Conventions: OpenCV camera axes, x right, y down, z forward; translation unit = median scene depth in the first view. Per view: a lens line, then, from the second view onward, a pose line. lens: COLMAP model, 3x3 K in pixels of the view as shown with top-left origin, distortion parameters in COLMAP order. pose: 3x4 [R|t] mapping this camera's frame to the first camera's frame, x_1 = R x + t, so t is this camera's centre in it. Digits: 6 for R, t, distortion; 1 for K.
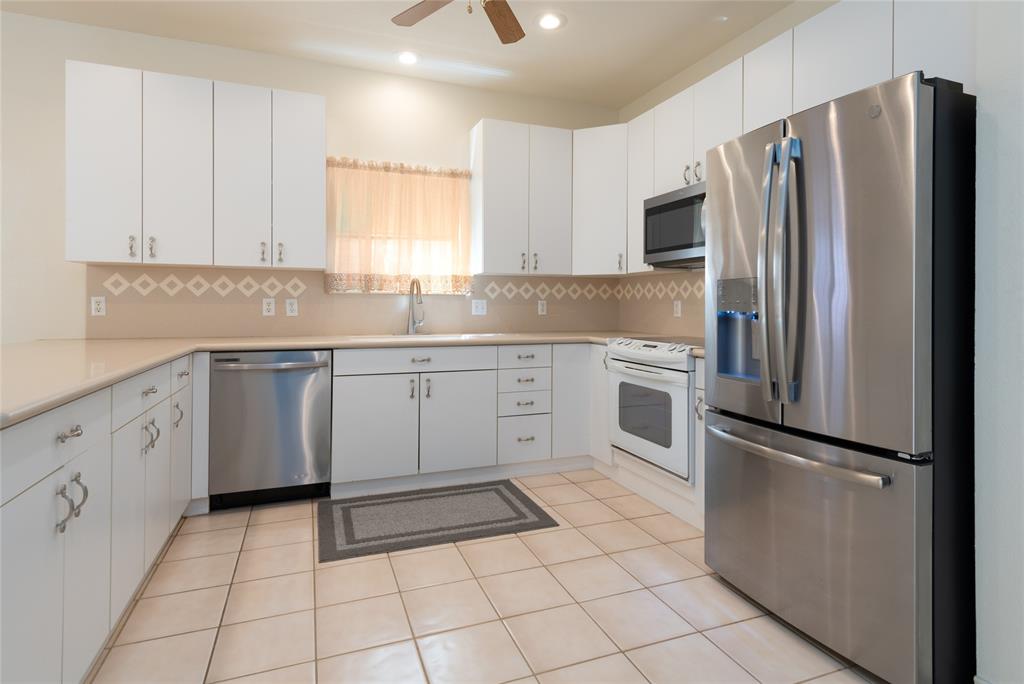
lens RADIAL K [[536.0, 0, 512.2], [0, 536.0, 302.9], [0, 0, 1]] dist [0.016763, 0.000161]
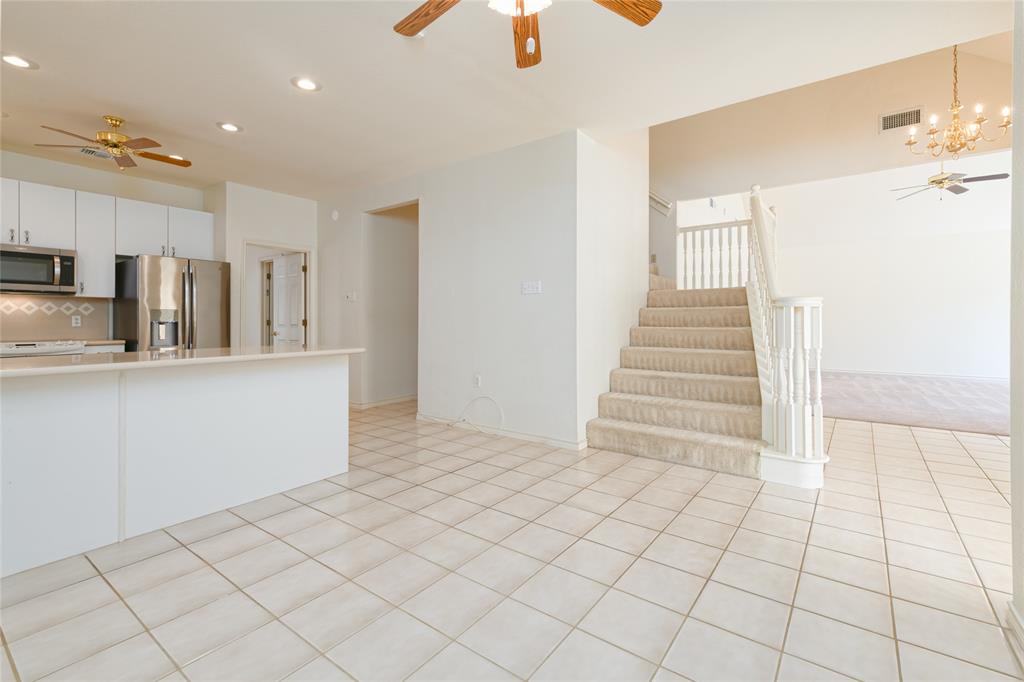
lens RADIAL K [[459.2, 0, 518.0], [0, 459.2, 313.2], [0, 0, 1]] dist [0.003742, 0.000197]
pose [[-0.541713, 0.008151, 0.840524, -1.429325], [-0.006773, 0.999878, -0.014062, -0.003424], [-0.840536, -0.013310, -0.541592, 0.439093]]
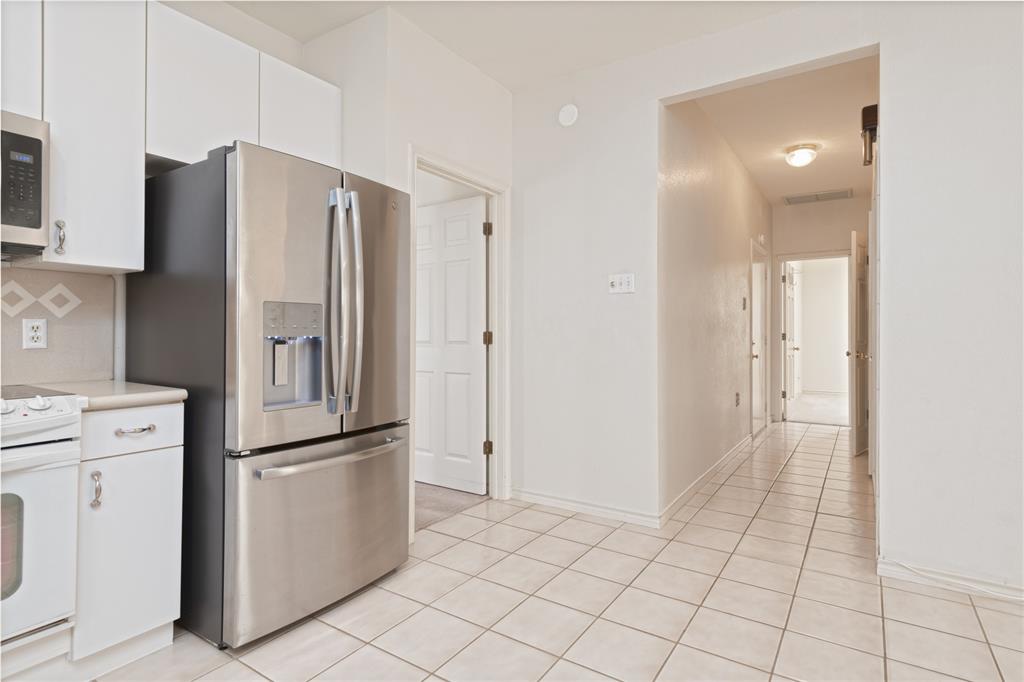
lens RADIAL K [[527.8, 0, 514.7], [0, 527.8, 327.1], [0, 0, 1]] dist [0.008960, -0.001082]
pose [[-0.585510, 0.002215, 0.810662, -0.337817], [-0.010651, 0.999889, -0.010425, 0.002745], [-0.810595, -0.014738, -0.585422, 0.714635]]
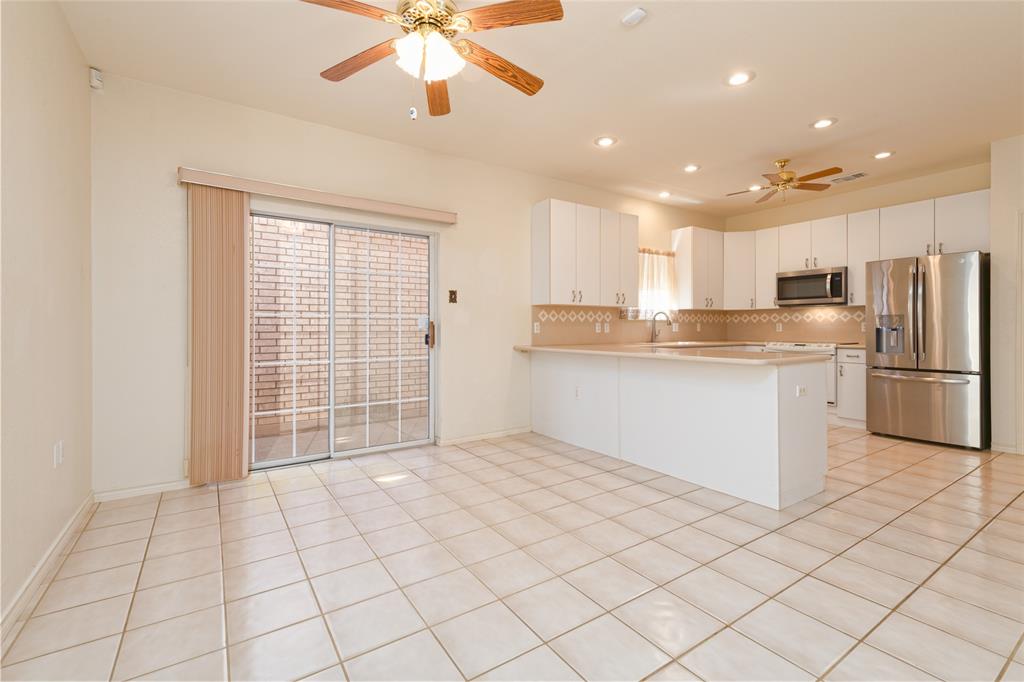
lens RADIAL K [[454.2, 0, 515.0], [0, 454.2, 323.9], [0, 0, 1]] dist [0.007831, -0.000108]
pose [[0.975049, -0.004266, 0.221949, -1.051783], [0.004524, 0.999990, -0.000654, -0.005490], [-0.221944, 0.001642, 0.975058, -0.426354]]
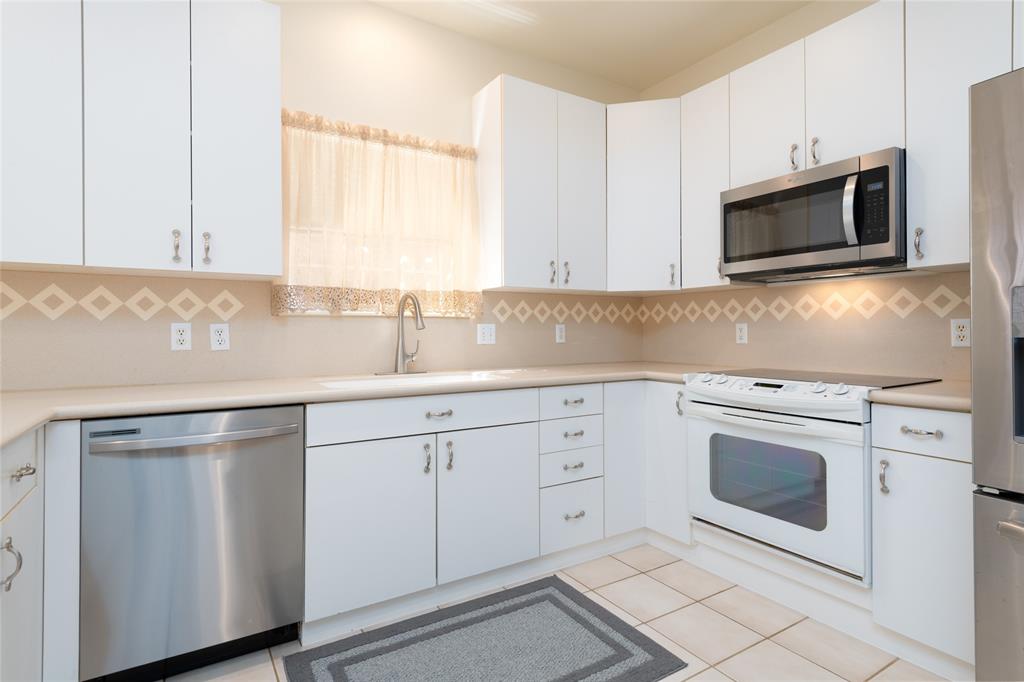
lens RADIAL K [[527.8, 0, 514.7], [0, 527.8, 327.1], [0, 0, 1]] dist [0.008960, -0.001082]
pose [[0.981155, -0.006452, 0.193116, -0.185014], [0.007122, 0.999971, -0.002777, 0.000990], [-0.193092, 0.004100, 0.981172, 0.307957]]
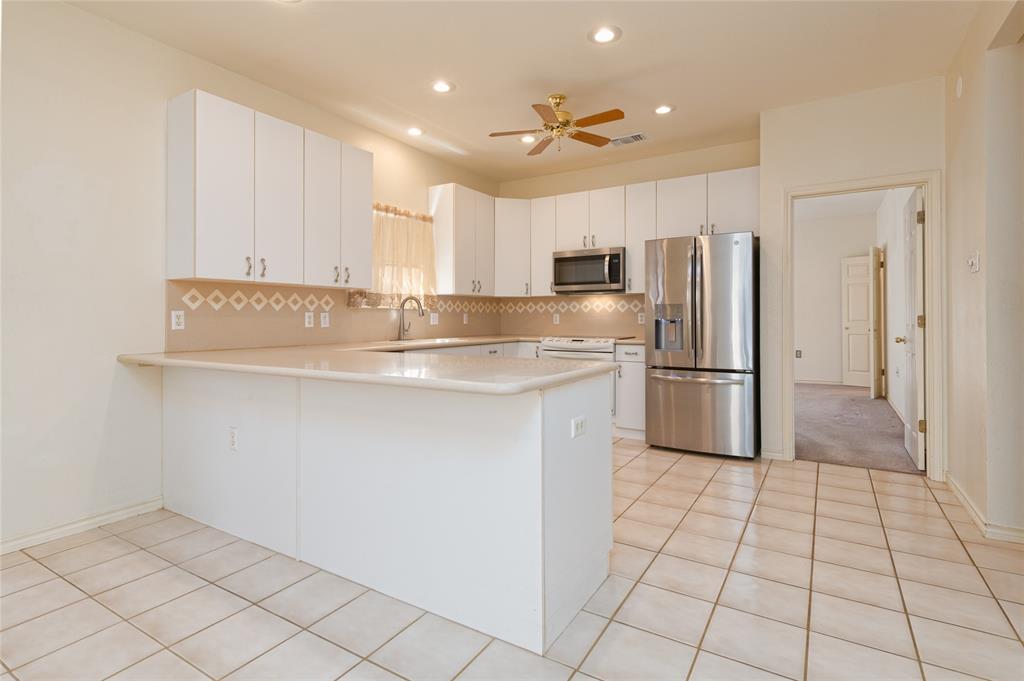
lens RADIAL K [[501.6, 0, 512.8], [0, 501.6, 311.9], [0, 0, 1]] dist [0.014999, -0.000114]
pose [[0.794687, 0.001273, 0.607018, -0.751894], [0.001488, 0.999991, -0.004045, -0.004438], [-0.607017, 0.004117, 0.794678, -0.128995]]
